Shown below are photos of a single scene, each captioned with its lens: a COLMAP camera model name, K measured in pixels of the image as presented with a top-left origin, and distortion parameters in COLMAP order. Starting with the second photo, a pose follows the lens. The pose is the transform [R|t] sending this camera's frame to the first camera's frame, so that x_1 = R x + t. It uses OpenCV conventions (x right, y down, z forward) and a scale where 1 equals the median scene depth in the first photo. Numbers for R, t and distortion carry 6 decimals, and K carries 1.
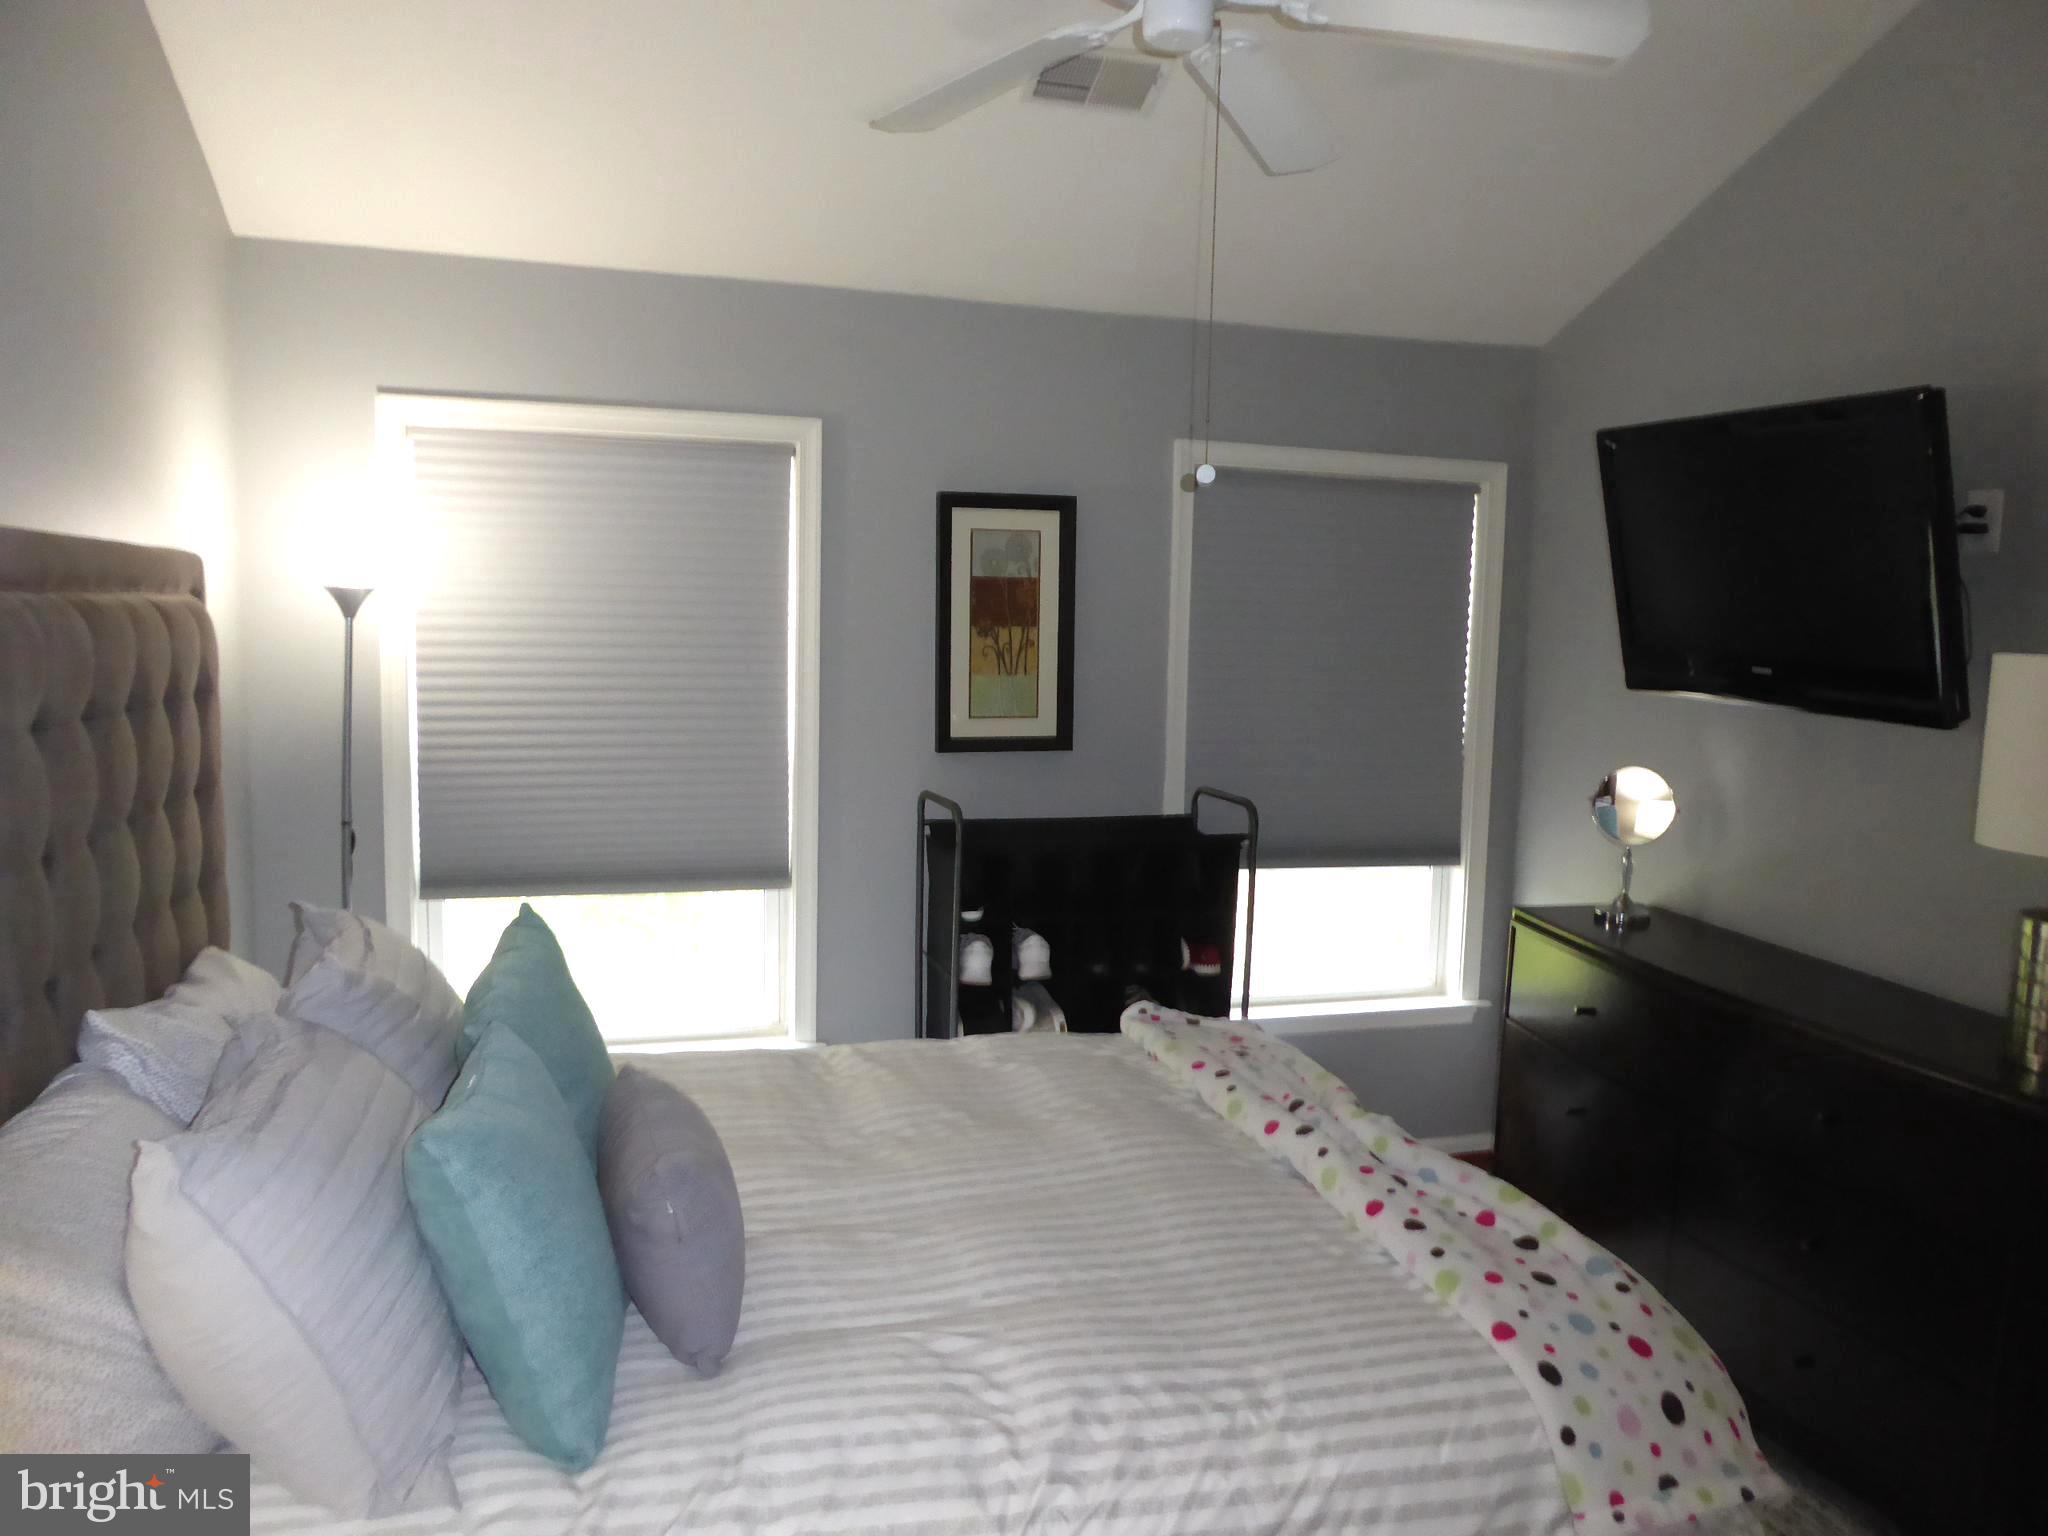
lens RADIAL K [[1486.5, 0, 1027.4], [0, 1486.5, 758.8], [0, 0, 1]] dist [-0.032266, -0.005577]
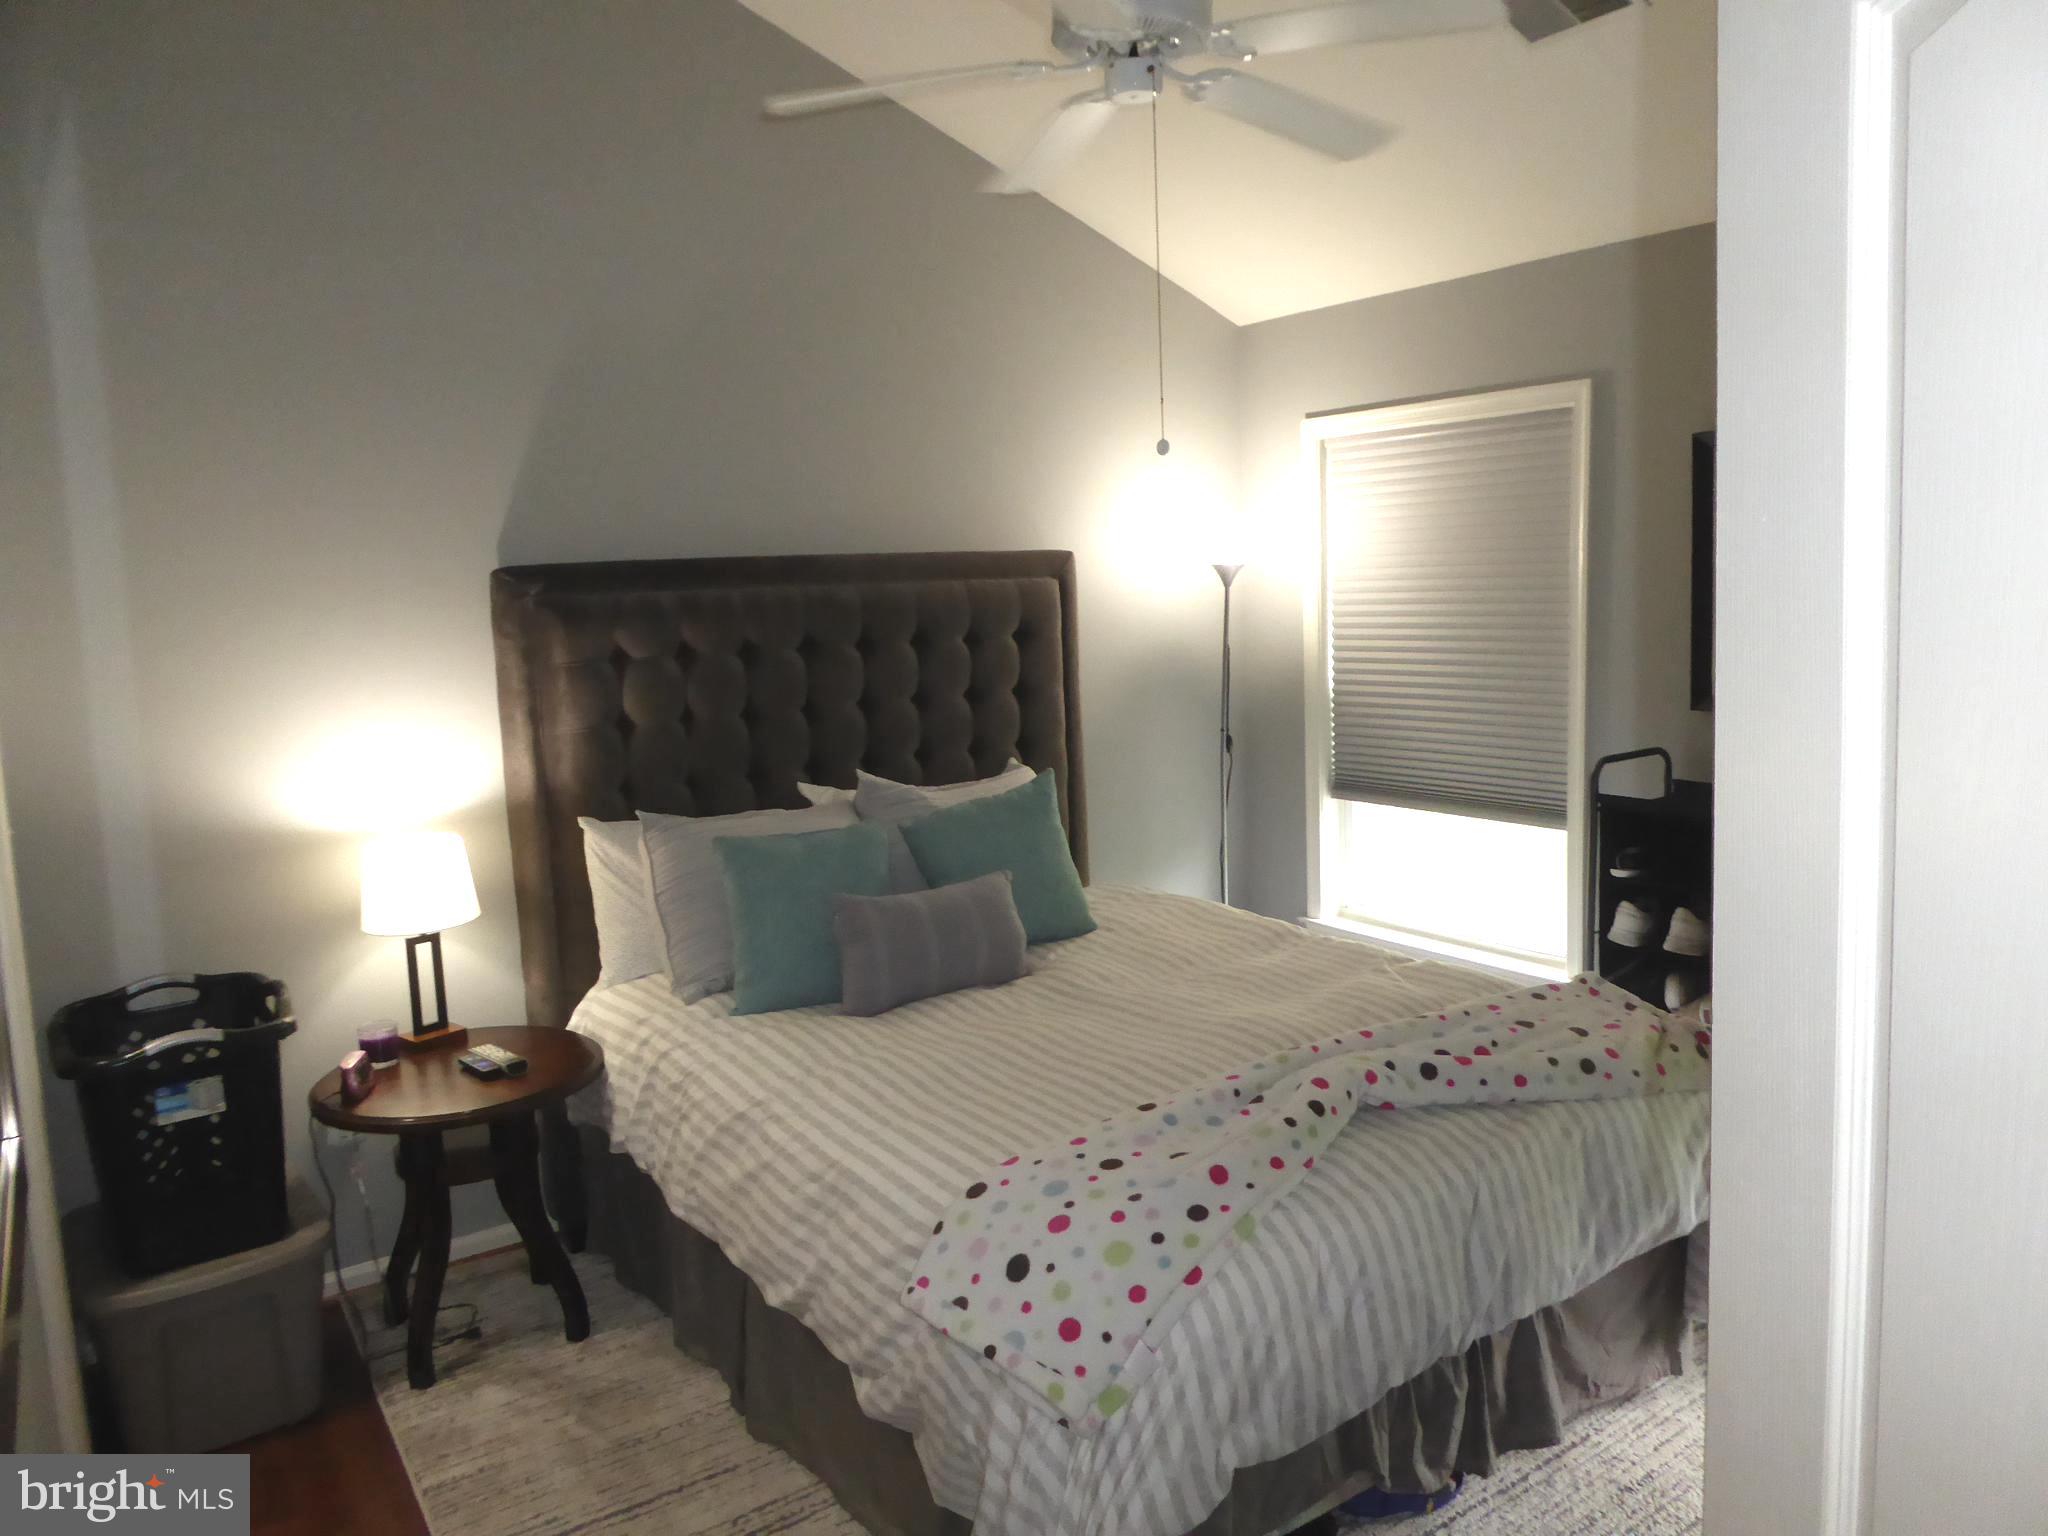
lens RADIAL K [[1486.5, 0, 1027.4], [0, 1486.5, 758.8], [0, 0, 1]] dist [-0.032266, -0.005577]
pose [[0.301605, 0.078303, -0.950212, 0.866427], [-0.056543, 0.996337, 0.064157, -0.009808], [0.951755, 0.034378, 0.304928, 0.378428]]
